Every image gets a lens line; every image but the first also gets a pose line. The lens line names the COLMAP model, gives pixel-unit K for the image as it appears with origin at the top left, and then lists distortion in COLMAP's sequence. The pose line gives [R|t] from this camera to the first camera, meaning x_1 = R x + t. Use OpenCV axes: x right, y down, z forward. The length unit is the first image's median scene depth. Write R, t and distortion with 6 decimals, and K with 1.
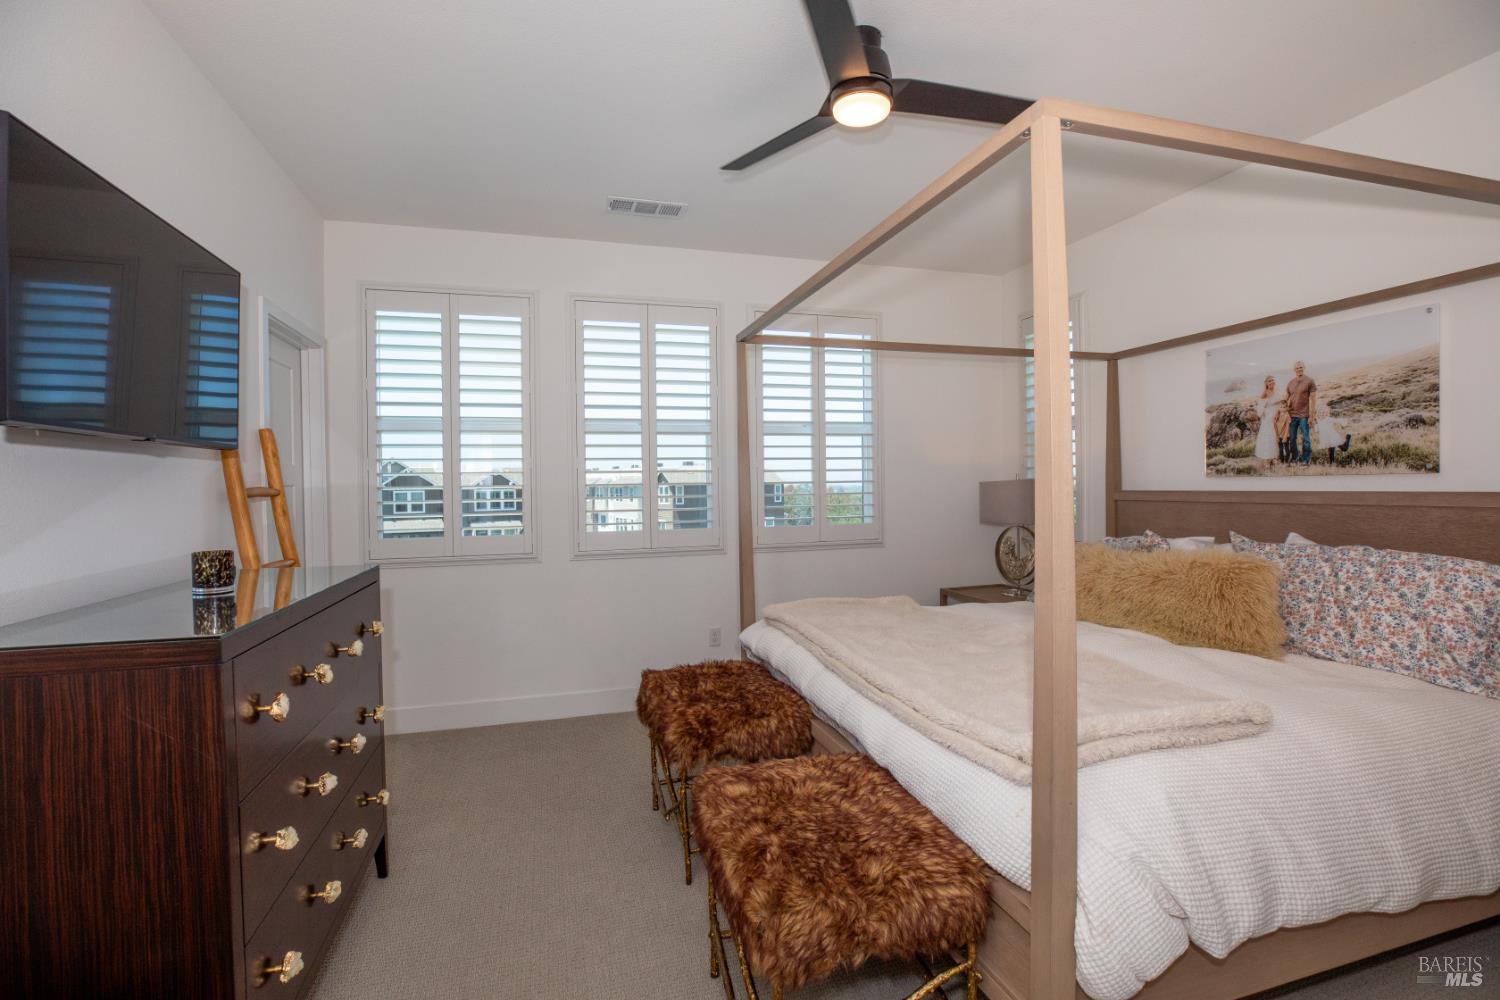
lens RADIAL K [[685.3, 0, 751.3], [0, 685.3, 498.7], [0, 0, 1]] dist [-0.042910, 0.012939]
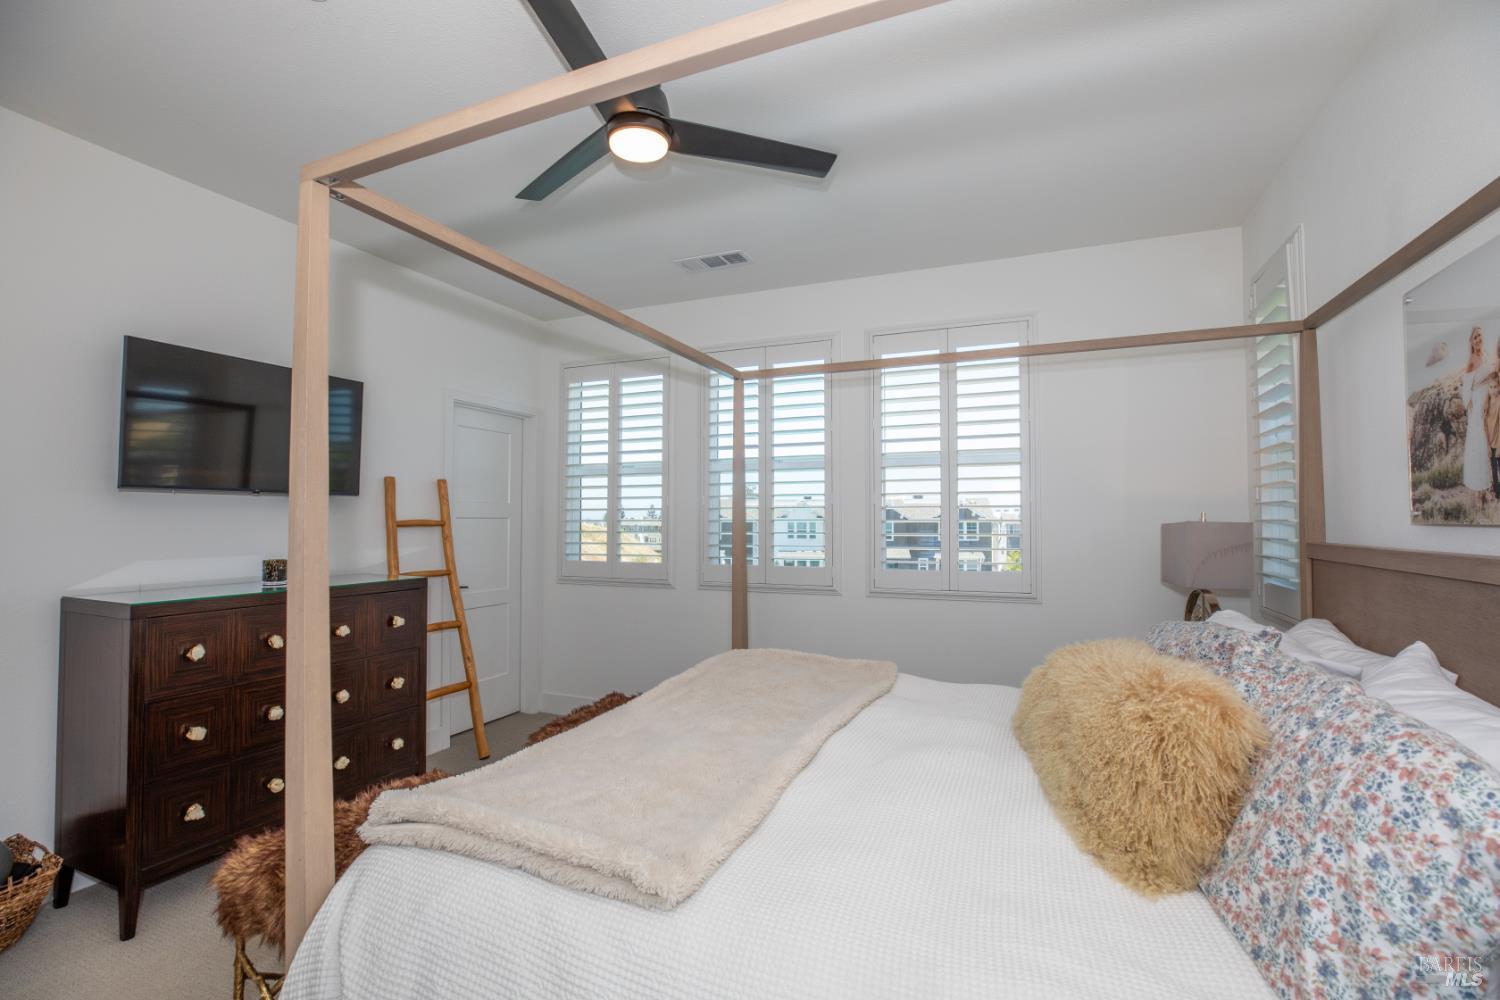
lens RADIAL K [[685.3, 0, 749.8], [0, 685.3, 497.8], [0, 0, 1]] dist [-0.042910, 0.012939]
pose [[0.768232, -0.005578, -0.640147, 0.708845], [-0.024621, 0.998965, -0.038252, -0.022889], [0.639698, 0.045148, 0.767300, 0.286831]]
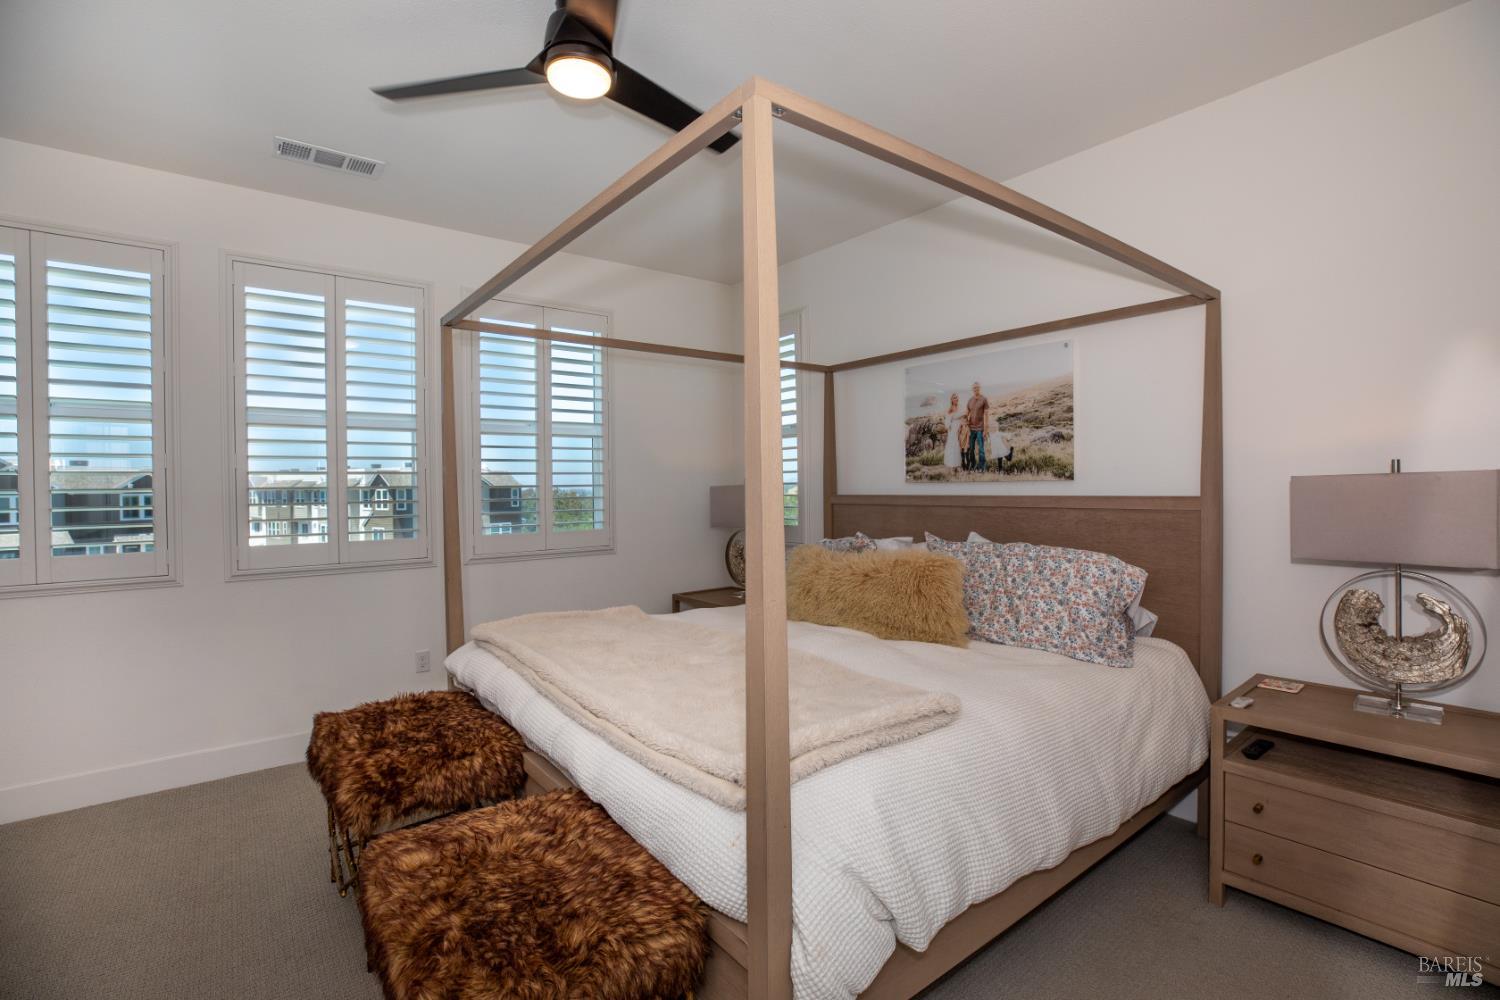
lens RADIAL K [[685.3, 0, 748.2], [0, 685.3, 497.7], [0, 0, 1]] dist [-0.042910, 0.012939]
pose [[0.933321, -0.001943, 0.359038, 0.035754], [0.004698, 0.999966, -0.006801, -0.001194], [-0.359012, 0.008034, 0.933298, 0.052903]]
